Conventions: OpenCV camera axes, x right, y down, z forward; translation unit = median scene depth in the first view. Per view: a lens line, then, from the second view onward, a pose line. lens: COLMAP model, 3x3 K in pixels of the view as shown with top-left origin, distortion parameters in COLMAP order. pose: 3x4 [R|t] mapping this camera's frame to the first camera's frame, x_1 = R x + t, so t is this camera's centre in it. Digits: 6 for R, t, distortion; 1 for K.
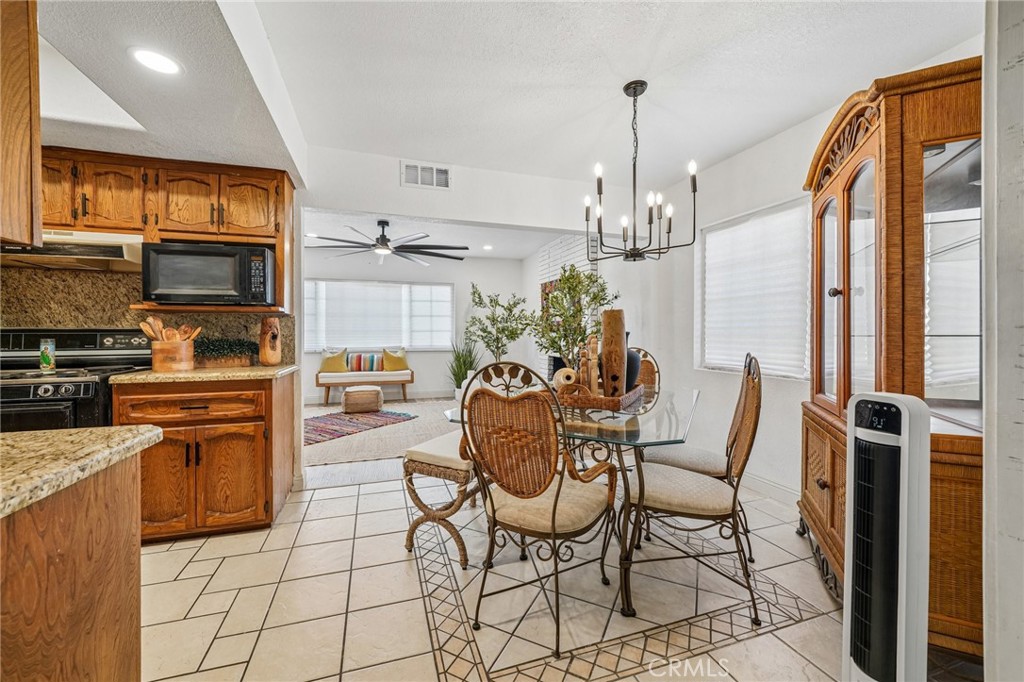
lens RADIAL K [[388.4, 0, 506.3], [0, 388.4, 337.7], [0, 0, 1]] dist [-0.006385, -0.000226]
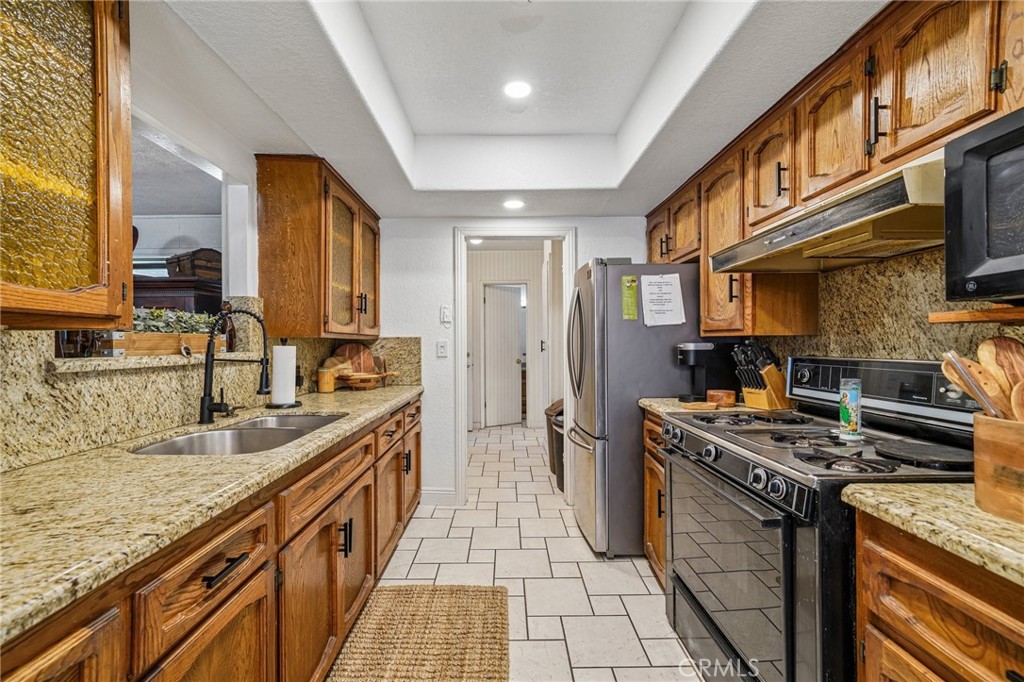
lens RADIAL K [[427.4, 0, 505.6], [0, 427.4, 343.5], [0, 0, 1]] dist [0.004056, 0.000261]
pose [[-0.304060, 0.005164, -0.952639, -0.395349], [-0.008117, 0.999935, 0.008011, -0.051377], [0.952618, 0.010168, -0.303998, 0.681056]]
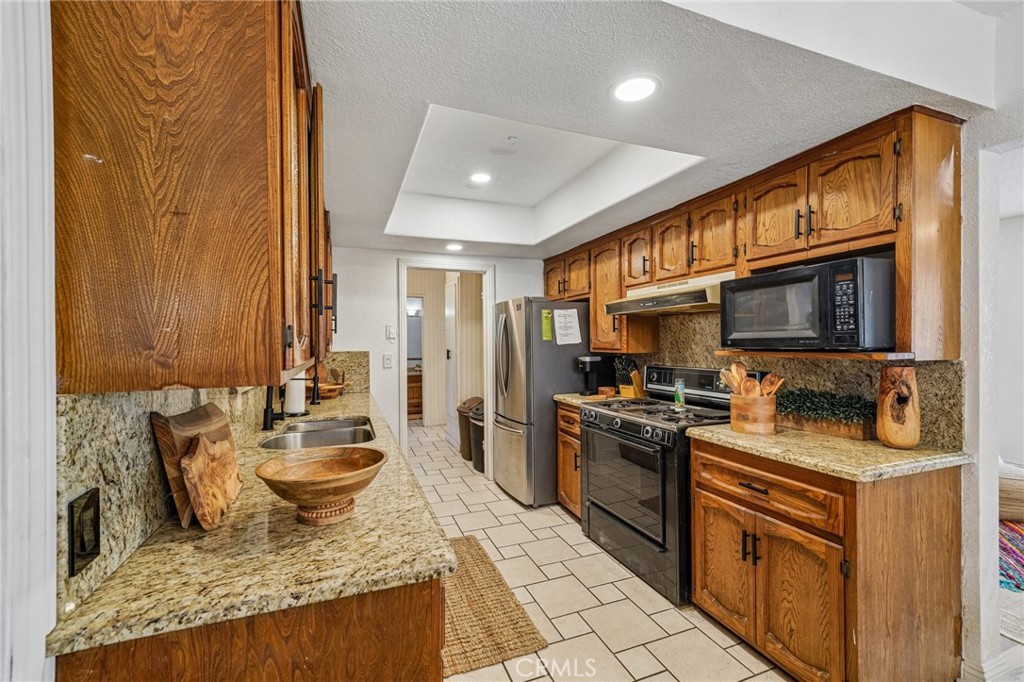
lens RADIAL K [[427.4, 0, 505.6], [0, 427.4, 343.5], [0, 0, 1]] dist [0.004056, 0.000261]
pose [[0.046315, 0.004448, -0.998917, 0.020289], [-0.005822, 0.999974, 0.004182, -0.099277], [0.998910, 0.005622, 0.046340, 0.430860]]
